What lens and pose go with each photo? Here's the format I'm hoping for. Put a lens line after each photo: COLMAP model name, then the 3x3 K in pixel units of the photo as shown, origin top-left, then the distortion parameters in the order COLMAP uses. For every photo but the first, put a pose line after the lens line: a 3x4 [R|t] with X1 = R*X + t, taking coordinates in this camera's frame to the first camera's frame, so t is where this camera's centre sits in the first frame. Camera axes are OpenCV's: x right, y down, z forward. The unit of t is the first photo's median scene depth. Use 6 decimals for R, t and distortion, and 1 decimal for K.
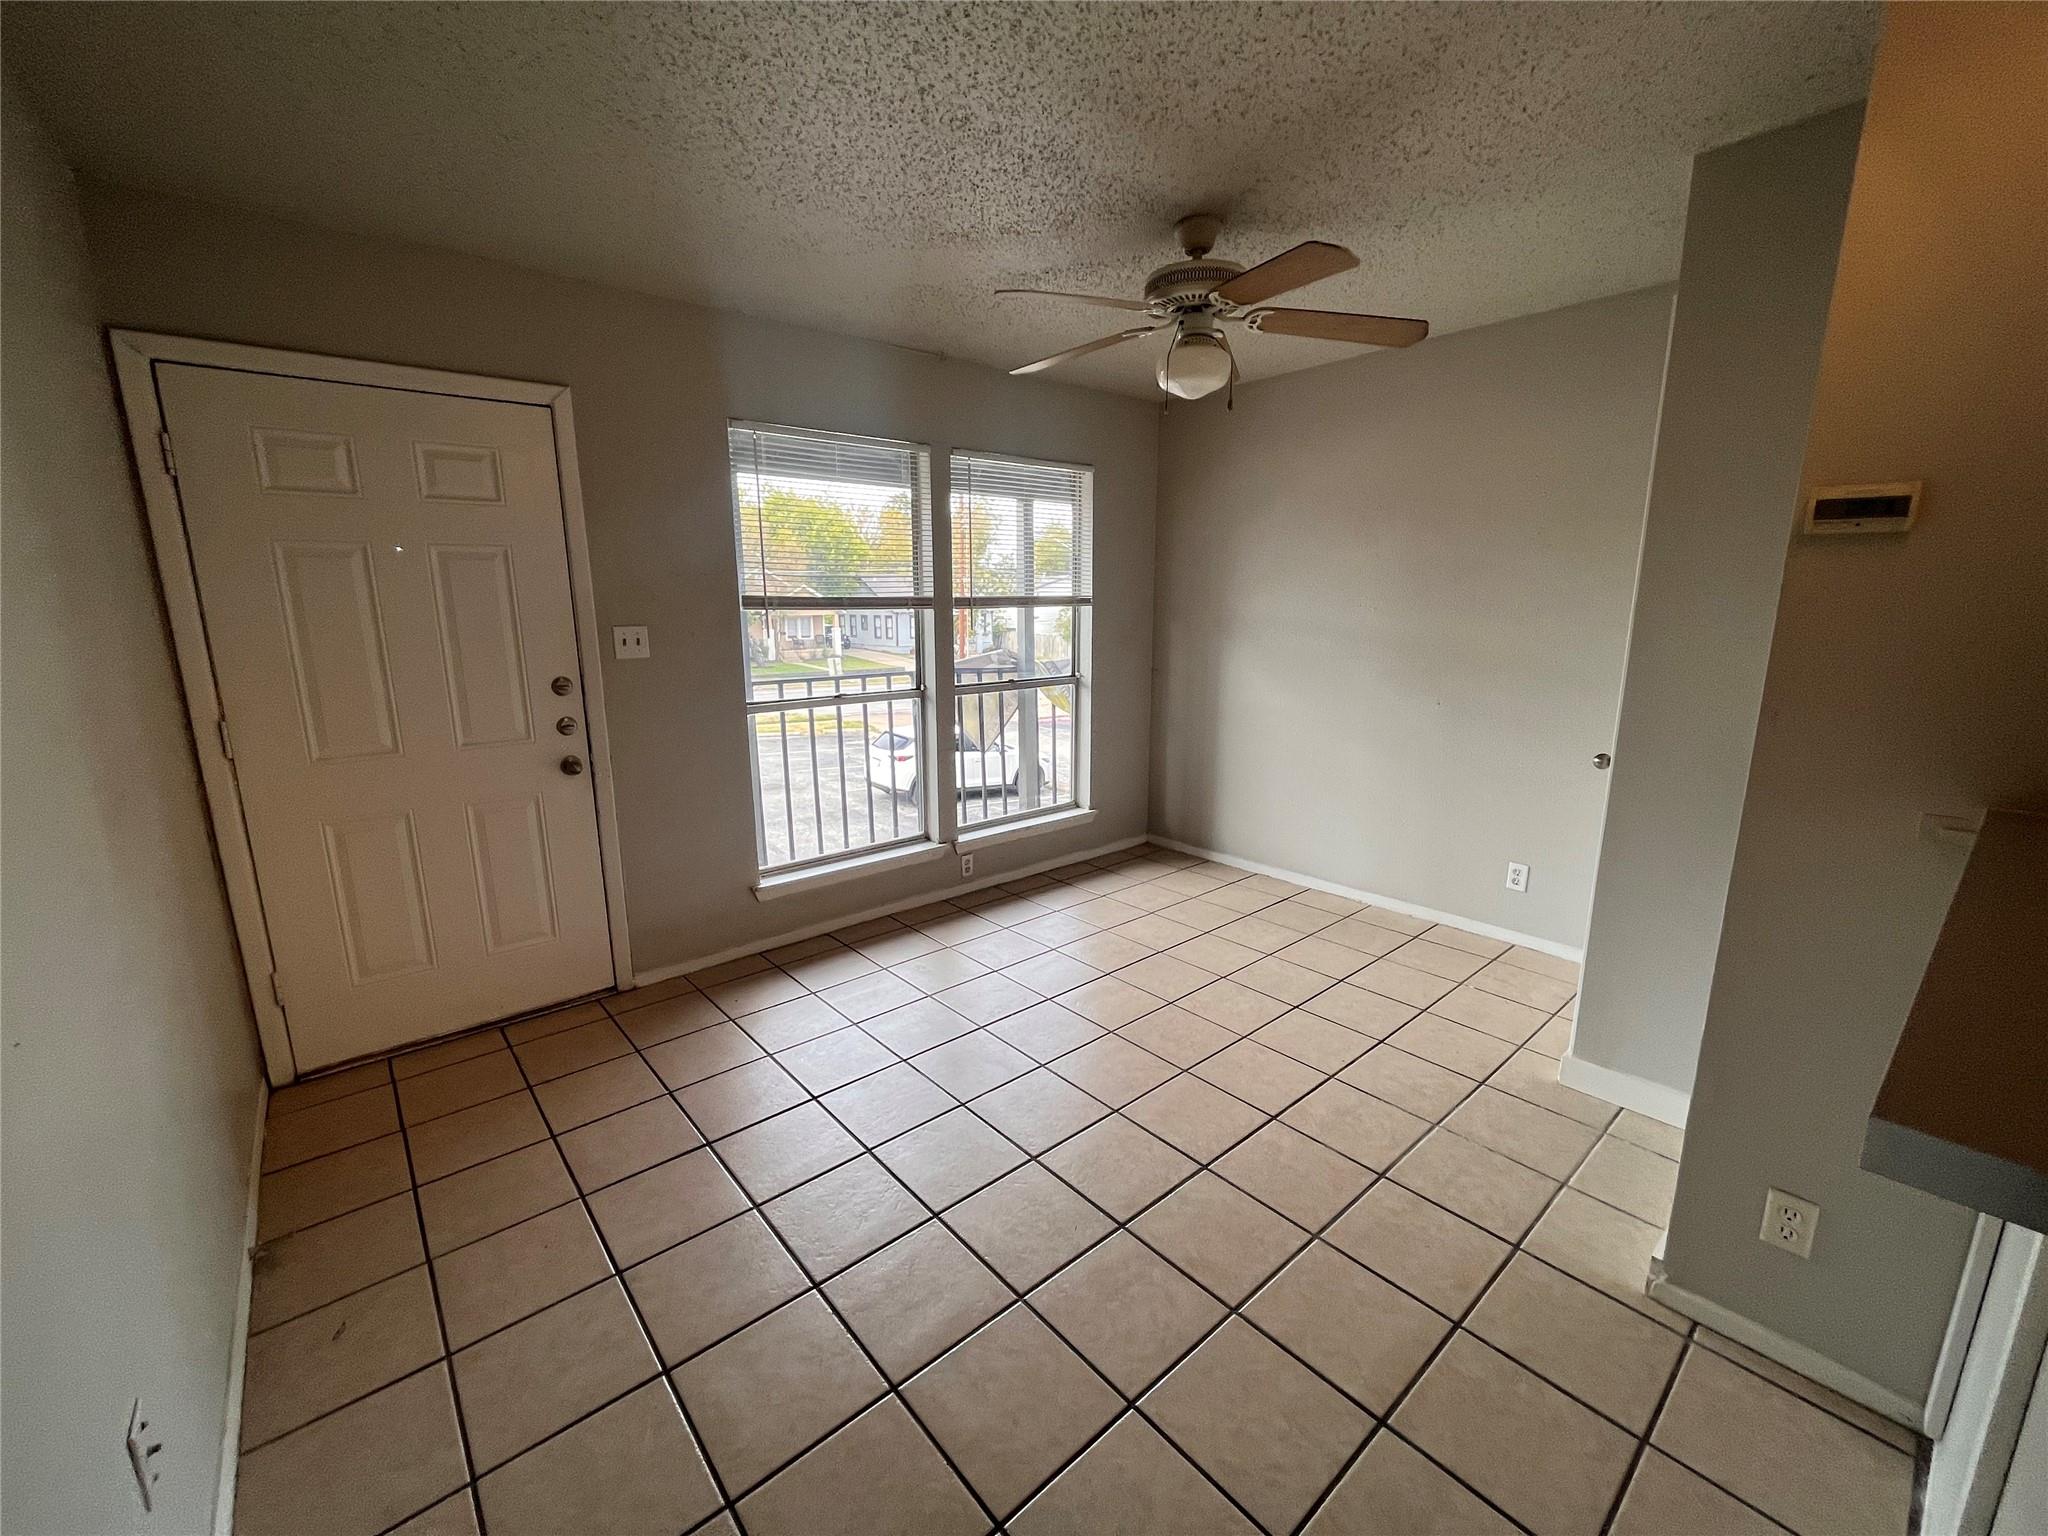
lens RADIAL K [[823.9, 0, 1020.2], [0, 823.9, 766.5], [0, 0, 1]] dist [-0.006296, -0.000318]
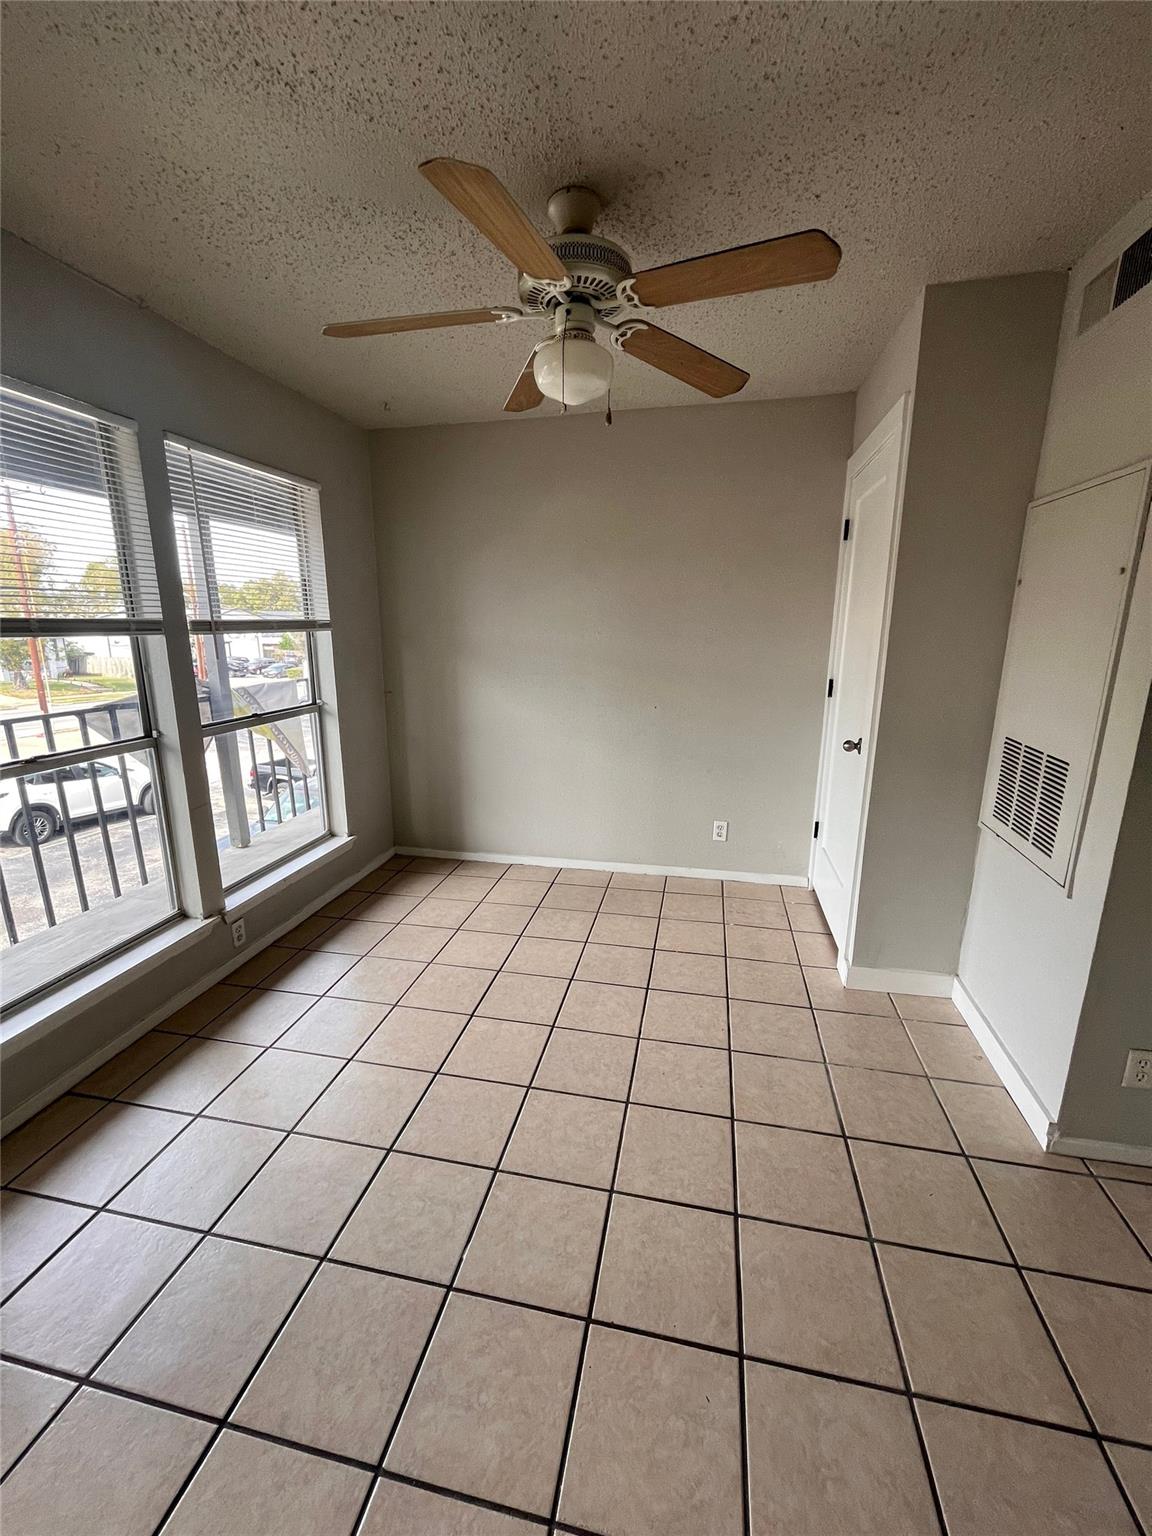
lens RADIAL K [[617.9, 0, 575.5], [0, 617.9, 764.2], [0, 0, 1]] dist [-0.006296, -0.000318]
pose [[0.792686, -0.128976, 0.595830, -0.150463], [0.116753, 0.991391, 0.059275, -0.053547], [-0.598345, 0.022579, 0.800920, 0.274859]]
